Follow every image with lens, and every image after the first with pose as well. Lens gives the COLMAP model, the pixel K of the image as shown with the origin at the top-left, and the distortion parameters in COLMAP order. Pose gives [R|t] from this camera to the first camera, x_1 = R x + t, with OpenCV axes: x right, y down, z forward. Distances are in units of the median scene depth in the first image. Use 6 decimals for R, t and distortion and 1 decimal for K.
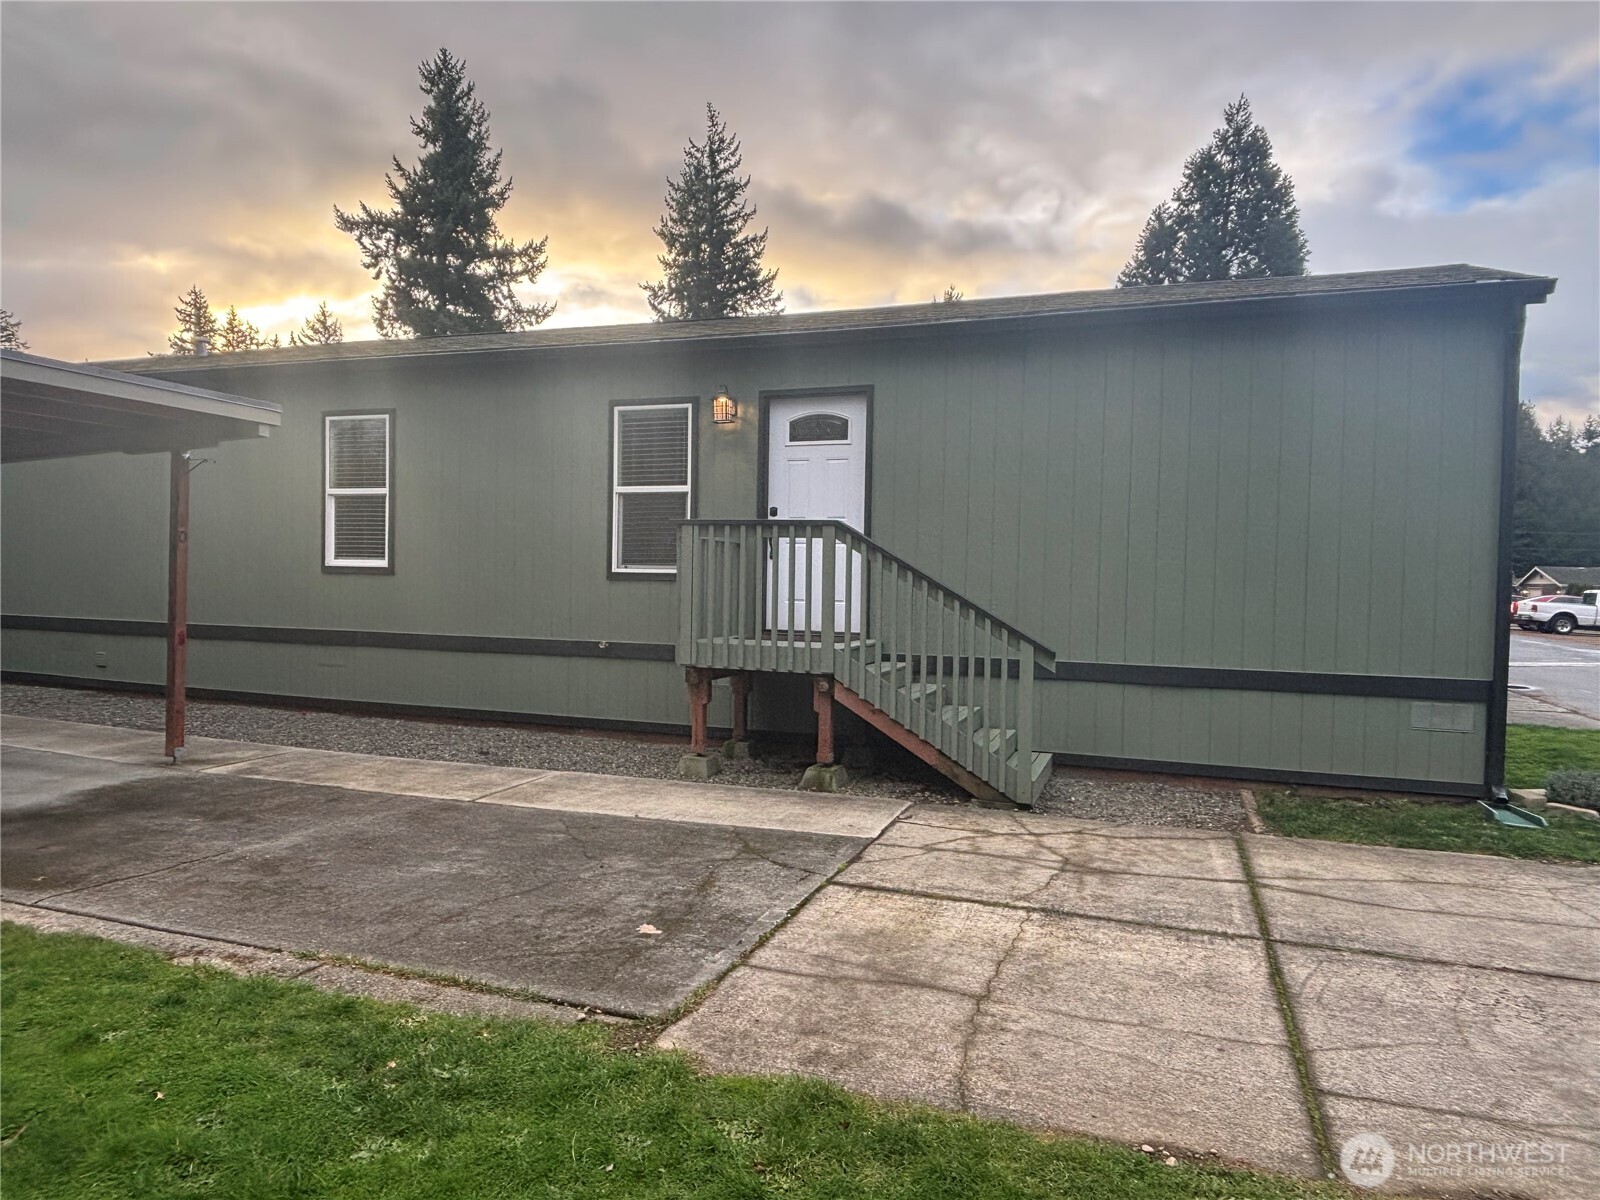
lens RADIAL K [[1018.7, 0, 800.0], [0, 1018.7, 600.0], [0, 0, 1]] dist [0.074604, -0.133871]
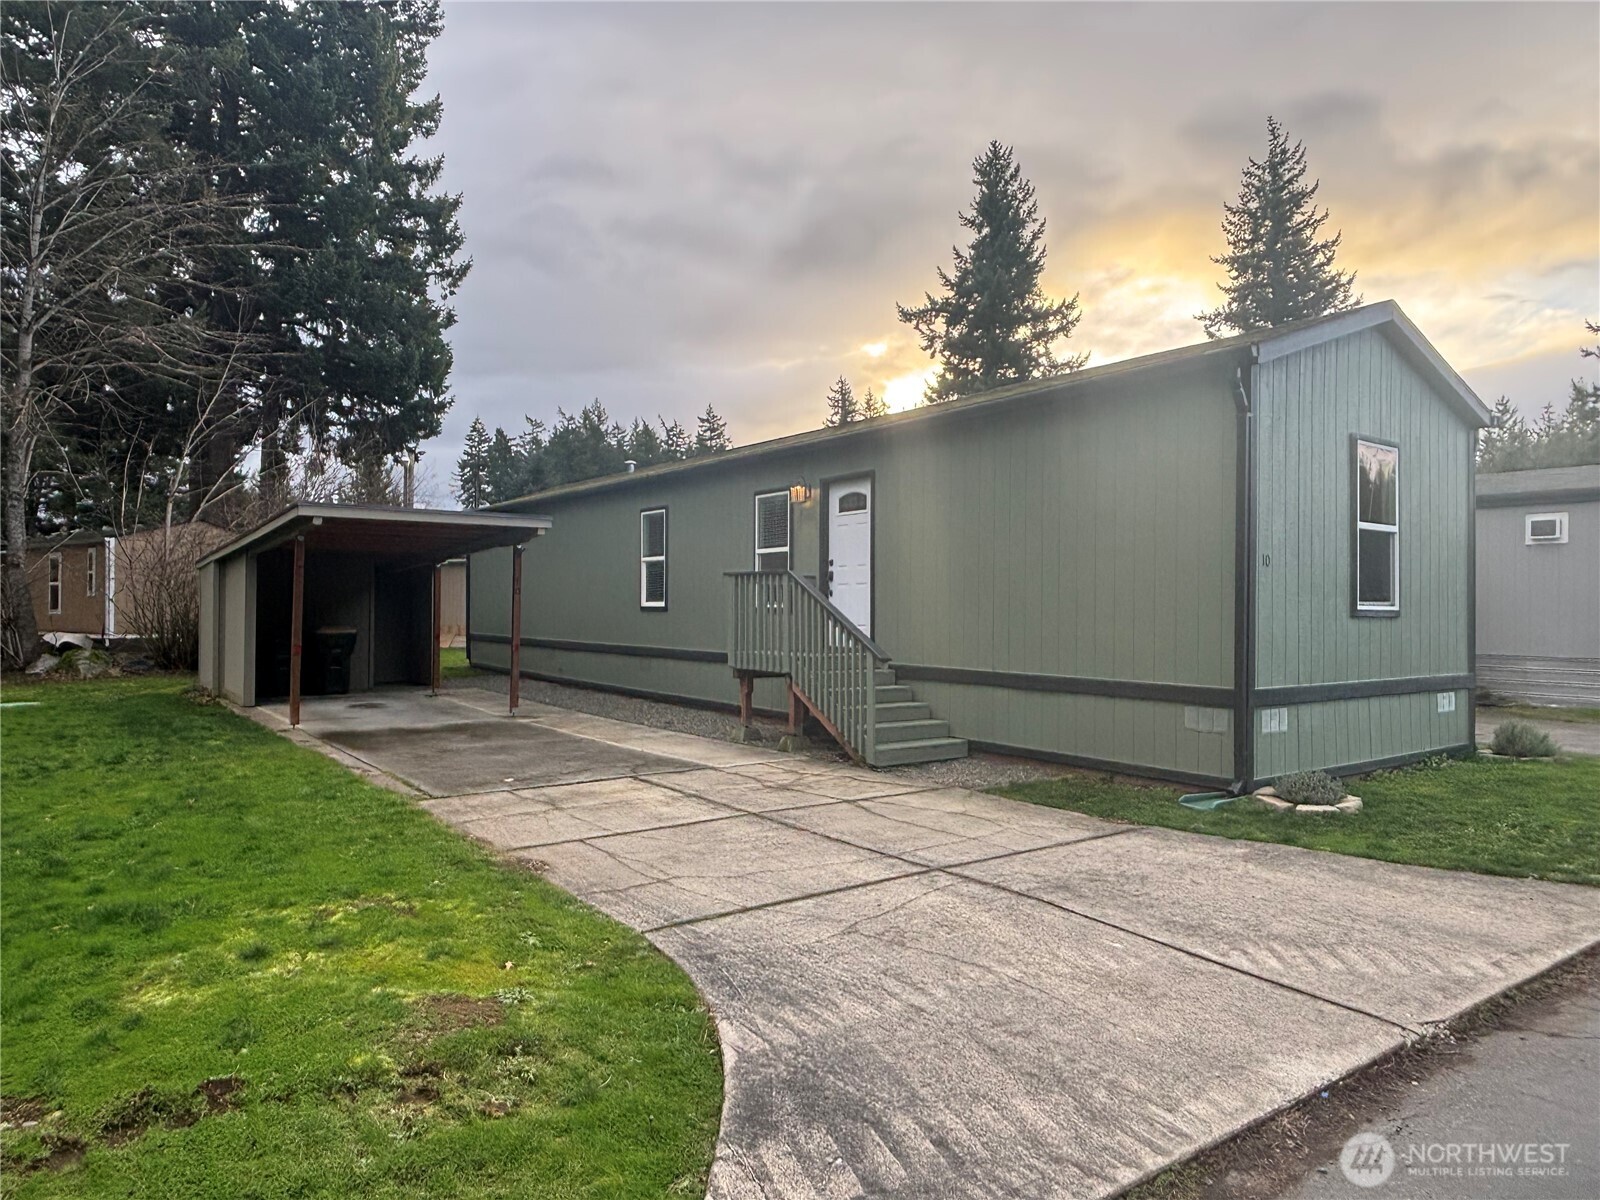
lens RADIAL K [[1018.7, 0, 800.0], [0, 1018.7, 600.0], [0, 0, 1]] dist [0.074604, -0.133871]
pose [[0.827421, -0.019826, -0.561232, 0.102983], [-0.001118, 0.999316, -0.036950, 0.002422], [0.561581, 0.031201, 0.826834, -0.026522]]
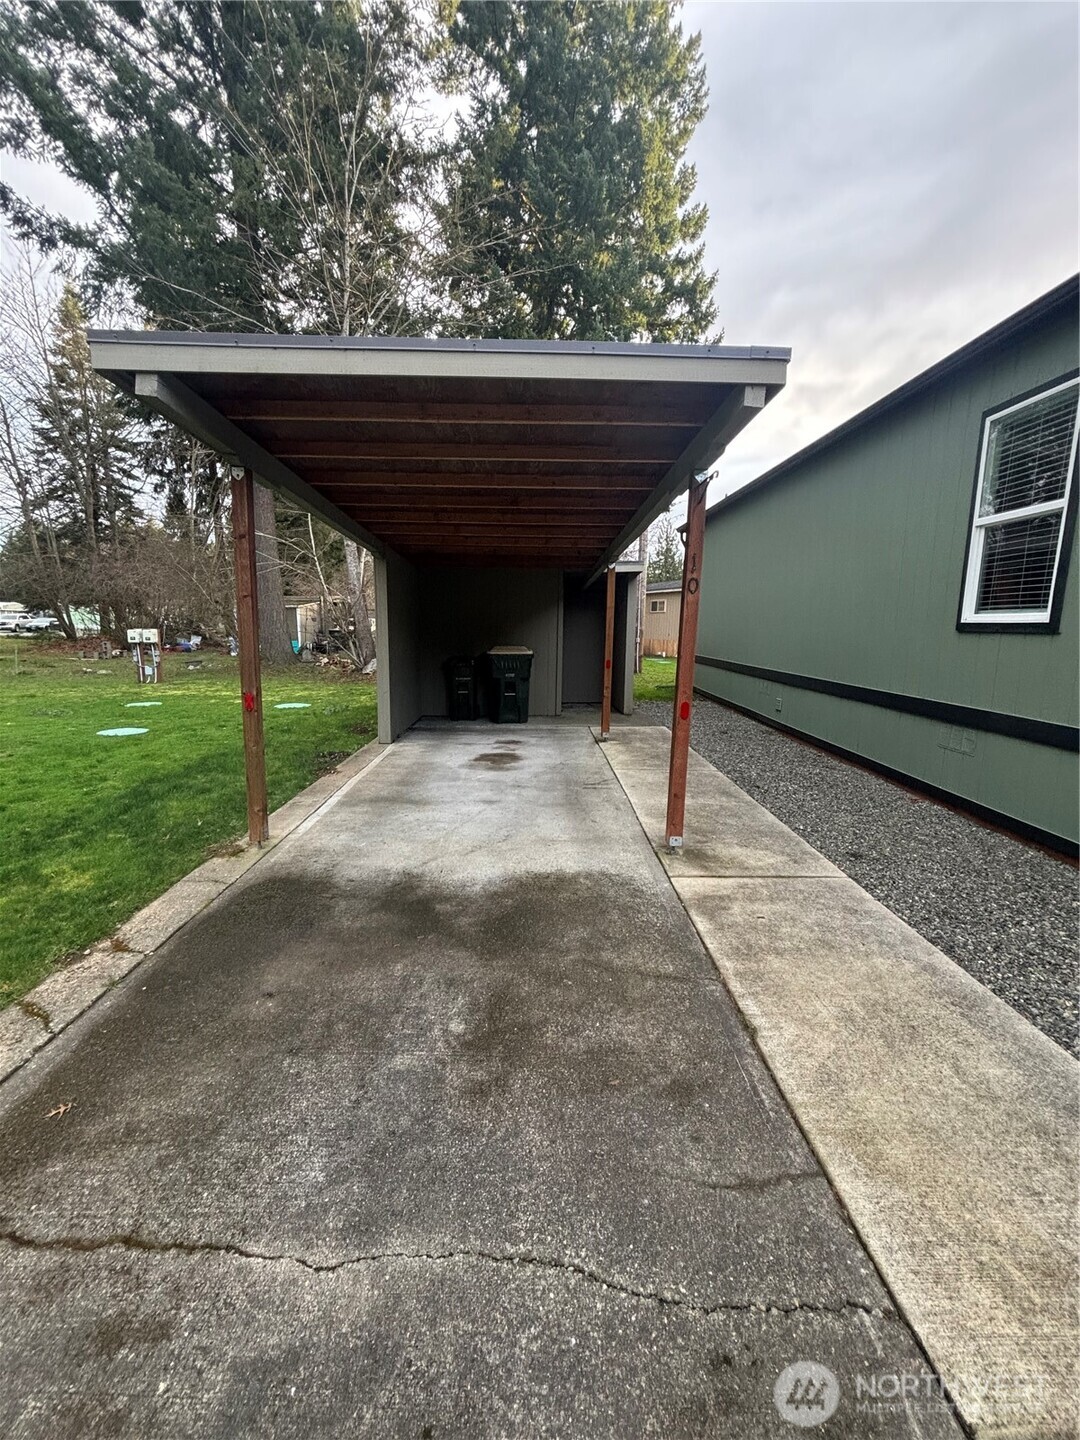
lens RADIAL K [[576.4, 0, 540.0], [0, 576.4, 720.0], [0, 0, 1]] dist [0.000914, 0.000081]
pose [[0.351970, 0.136526, -0.926001, -0.026365], [-0.025872, 0.990346, 0.136179, -0.001921], [0.935654, -0.023974, 0.352104, 0.090640]]
